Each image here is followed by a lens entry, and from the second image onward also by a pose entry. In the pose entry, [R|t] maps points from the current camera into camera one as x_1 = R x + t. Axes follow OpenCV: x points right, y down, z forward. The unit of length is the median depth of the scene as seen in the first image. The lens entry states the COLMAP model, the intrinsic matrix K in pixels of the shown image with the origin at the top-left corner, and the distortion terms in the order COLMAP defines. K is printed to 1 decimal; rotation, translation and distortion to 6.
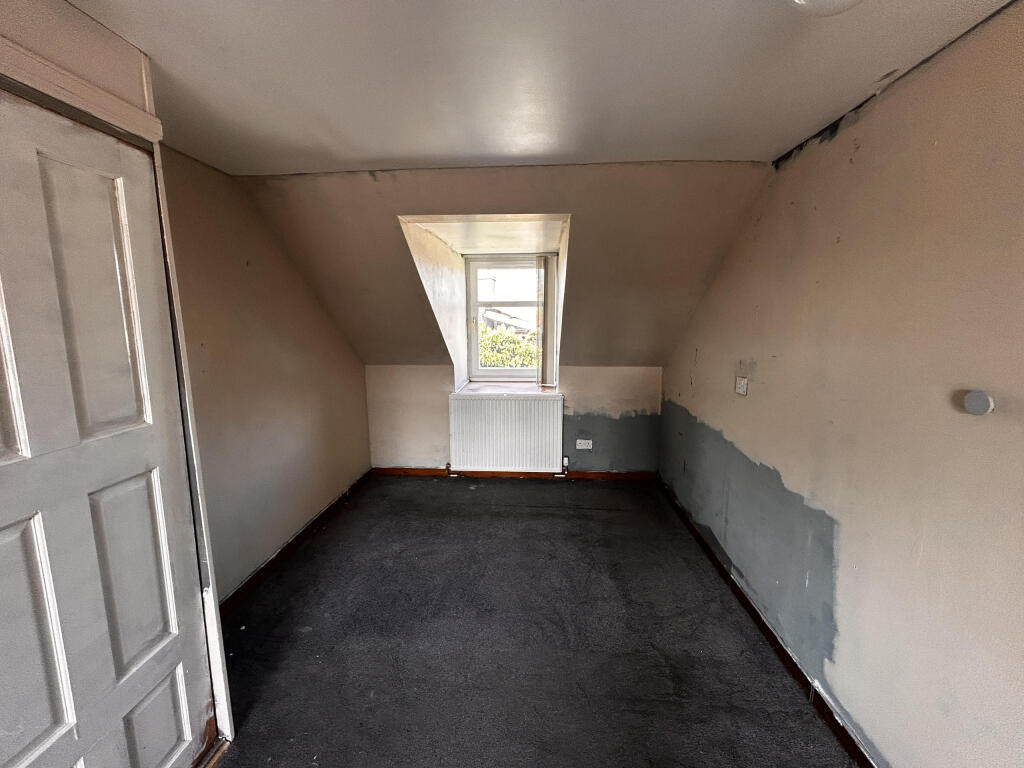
lens RADIAL K [[412.4, 0, 513.1], [0, 412.4, 381.0], [0, 0, 1]] dist [-0.000151, -0.000054]
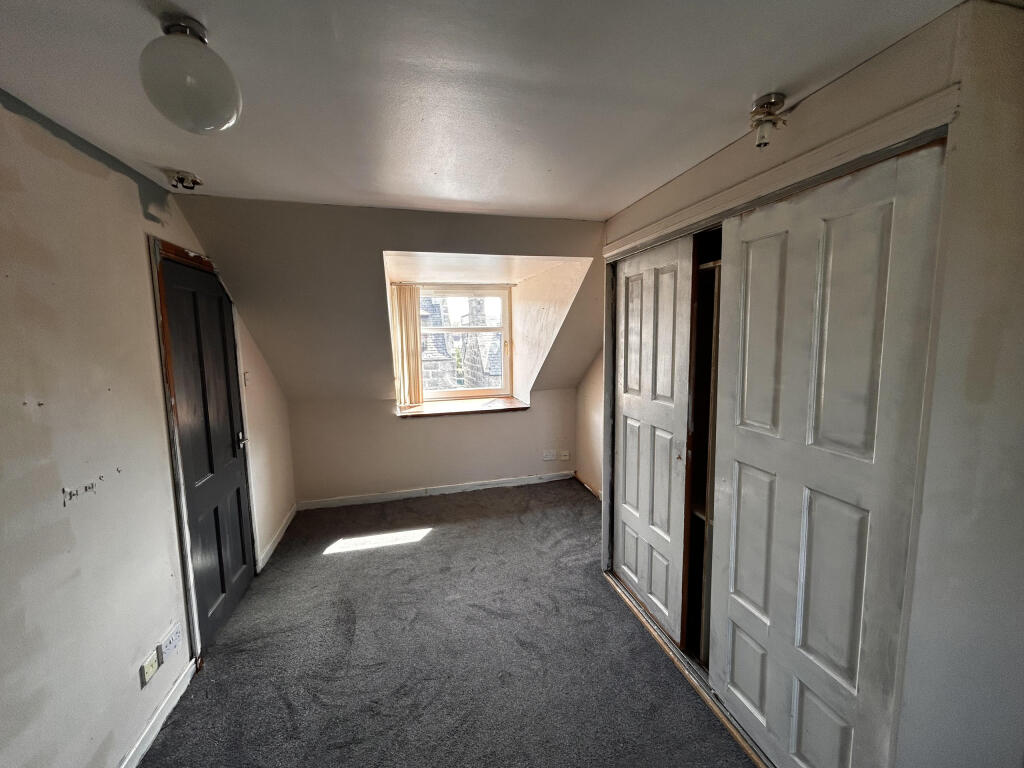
lens RADIAL K [[412.4, 0, 514.1], [0, 412.4, 380.7], [0, 0, 1]] dist [-0.000151, -0.000054]
pose [[-0.952944, 0.051147, -0.298801, 0.151870], [-0.027243, 0.967227, 0.252447, -0.297615], [0.301920, 0.248708, -0.920320, 1.642084]]
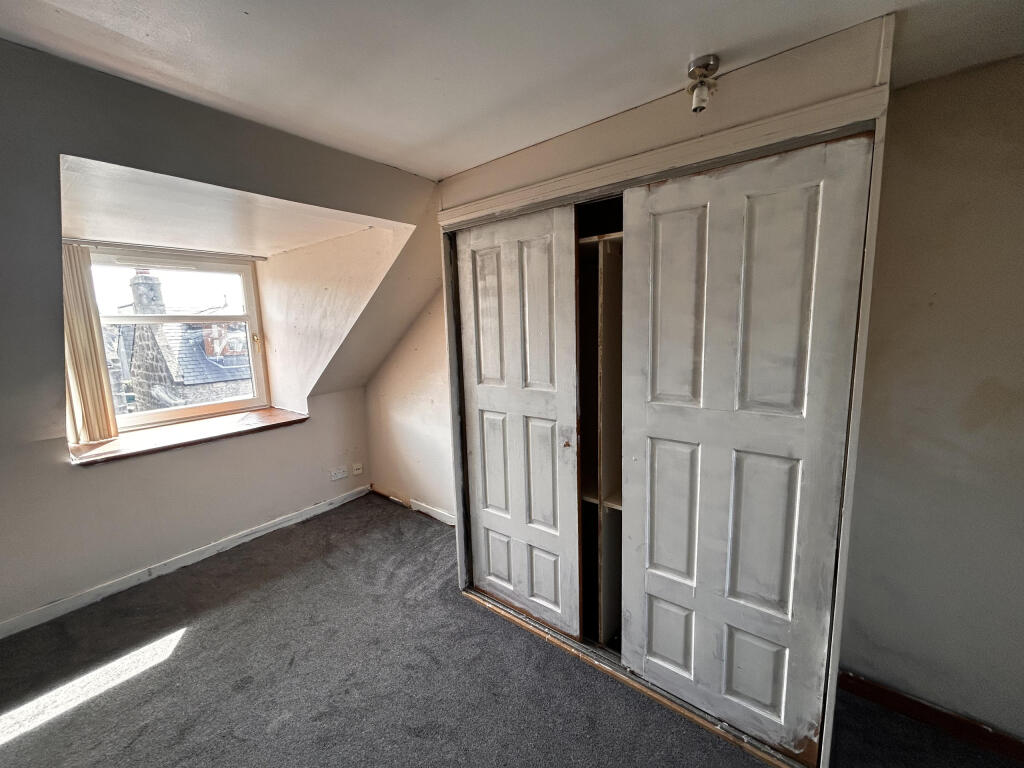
lens RADIAL K [[412.4, 0, 508.5], [0, 412.4, 381.7], [0, 0, 1]] dist [-0.000151, -0.000054]
pose [[-0.578607, 0.135245, -0.804315, 0.398287], [-0.089730, 0.969614, 0.227590, -0.161725], [0.810656, 0.203856, -0.548890, 1.000395]]
